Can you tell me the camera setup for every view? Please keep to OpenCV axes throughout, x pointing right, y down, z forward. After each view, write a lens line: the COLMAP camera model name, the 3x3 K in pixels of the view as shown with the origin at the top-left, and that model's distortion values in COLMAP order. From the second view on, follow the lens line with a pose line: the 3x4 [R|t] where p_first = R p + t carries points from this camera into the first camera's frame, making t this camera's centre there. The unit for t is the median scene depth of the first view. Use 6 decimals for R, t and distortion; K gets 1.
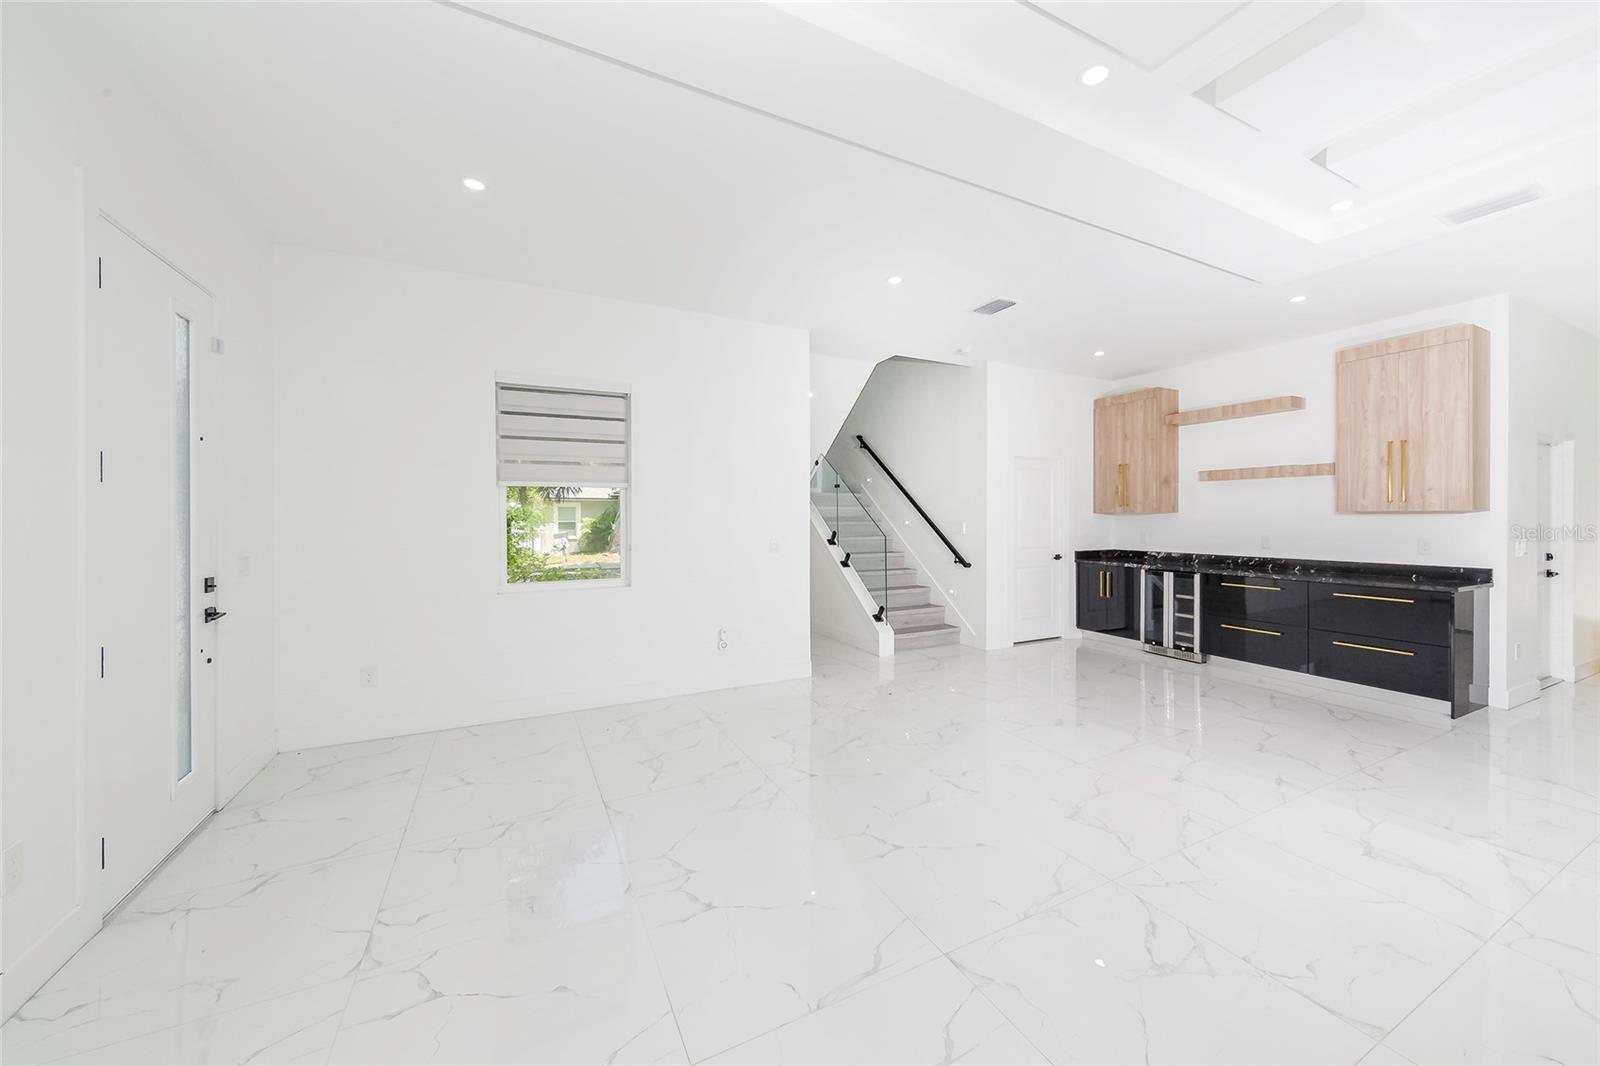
lens RADIAL K [[522.1, 0, 800.1], [0, 522.1, 520.5], [0, 0, 1]] dist [-0.000059, -0.000047]
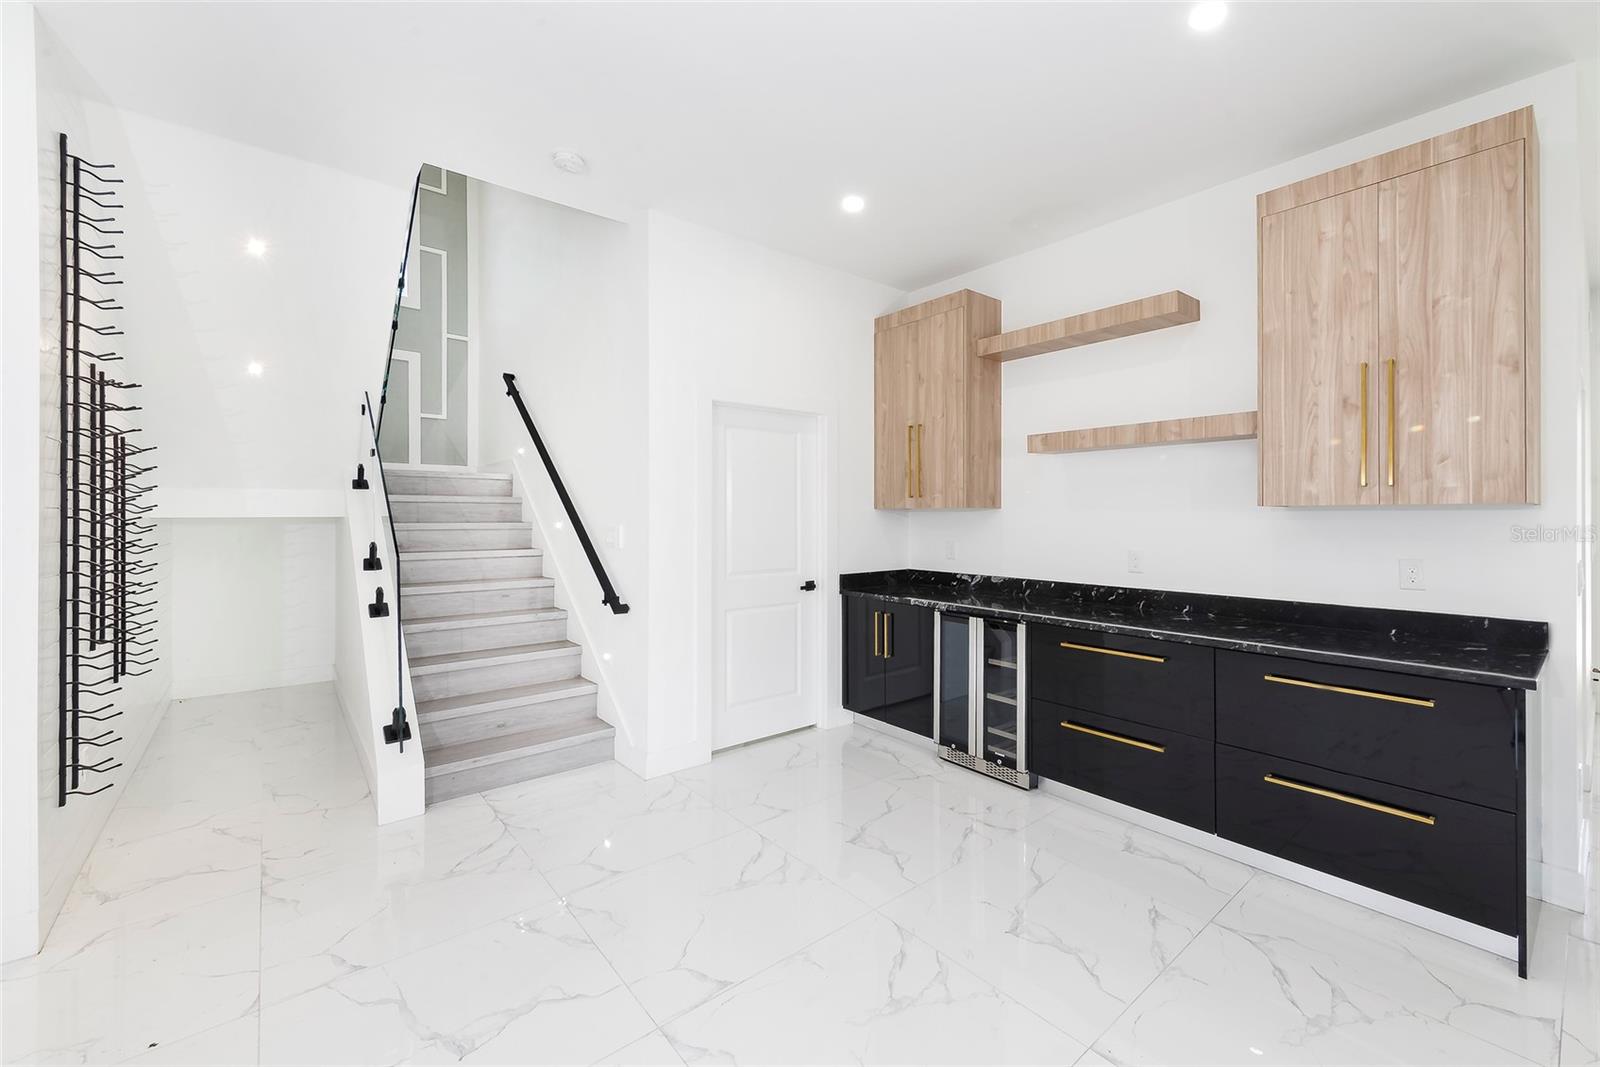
lens RADIAL K [[495.0, 0, 803.0], [0, 495.0, 516.4], [0, 0, 1]] dist [0.000233, -0.000002]
pose [[0.987585, 0.000291, 0.157084, 0.434900], [0.000172, 0.999996, -0.002933, -0.004750], [-0.157084, 0.002923, 0.987581, 0.505251]]
